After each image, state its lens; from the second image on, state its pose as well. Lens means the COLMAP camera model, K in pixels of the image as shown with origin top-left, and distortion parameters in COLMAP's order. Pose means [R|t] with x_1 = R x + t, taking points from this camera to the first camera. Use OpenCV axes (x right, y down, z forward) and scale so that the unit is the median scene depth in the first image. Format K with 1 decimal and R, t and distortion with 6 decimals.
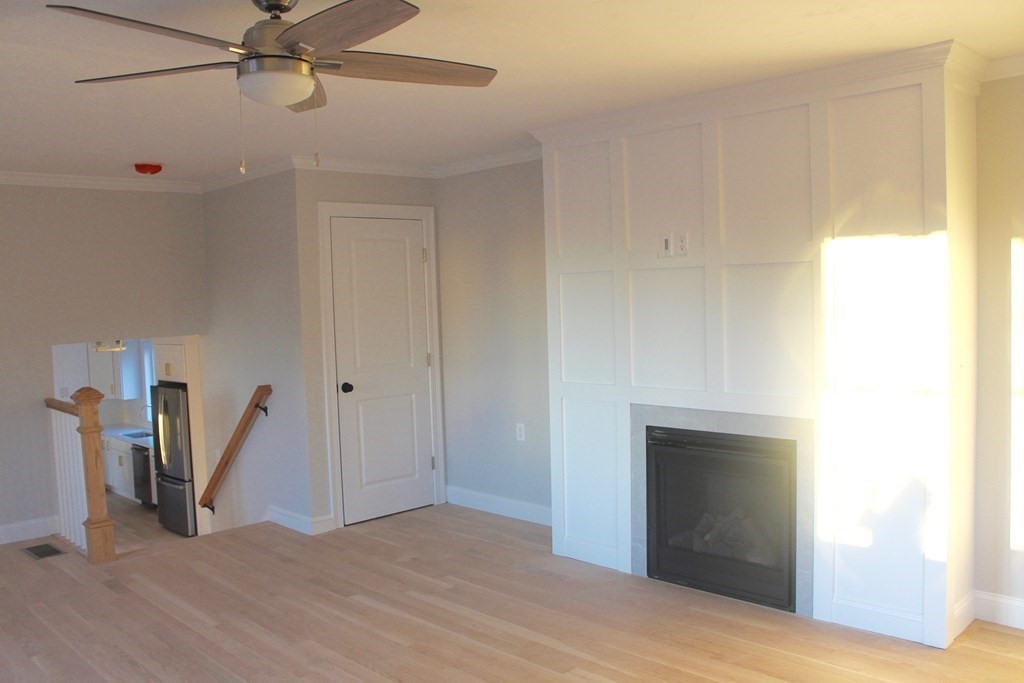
lens RADIAL K [[863.9, 0, 511.5], [0, 863.9, 344.5], [0, 0, 1]] dist [-0.149718, 0.114662]
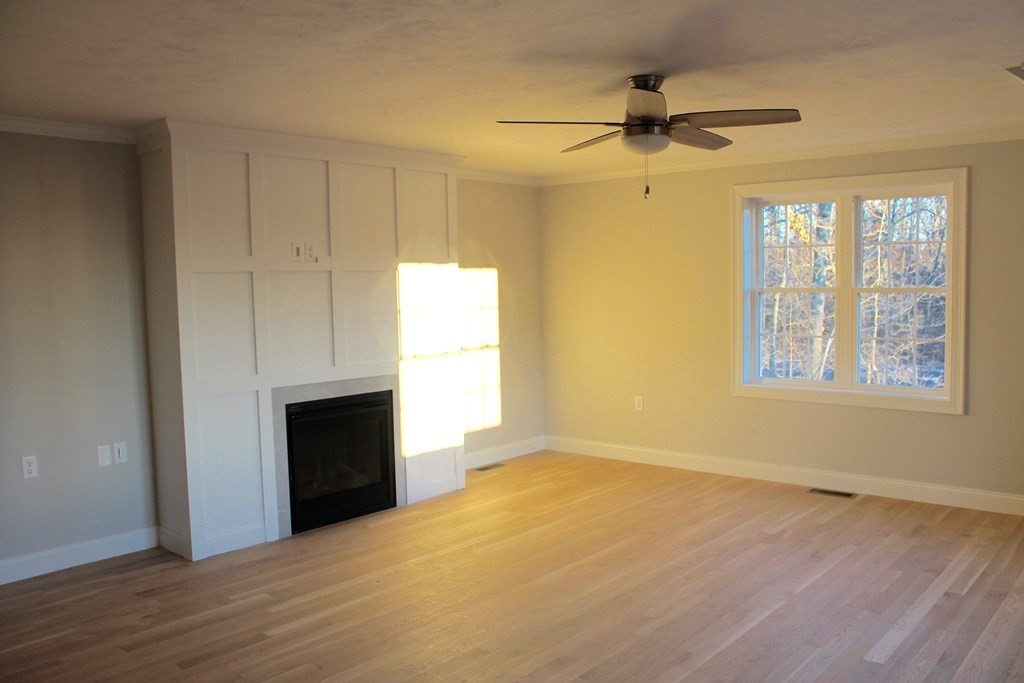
lens RADIAL K [[863.9, 0, 514.0], [0, 863.9, 342.8], [0, 0, 1]] dist [-0.149718, 0.114662]
pose [[-0.093837, -0.033601, 0.995020, -1.028066], [0.077349, 0.996163, 0.040934, -0.012988], [-0.992578, 0.080804, -0.090878, 0.791249]]
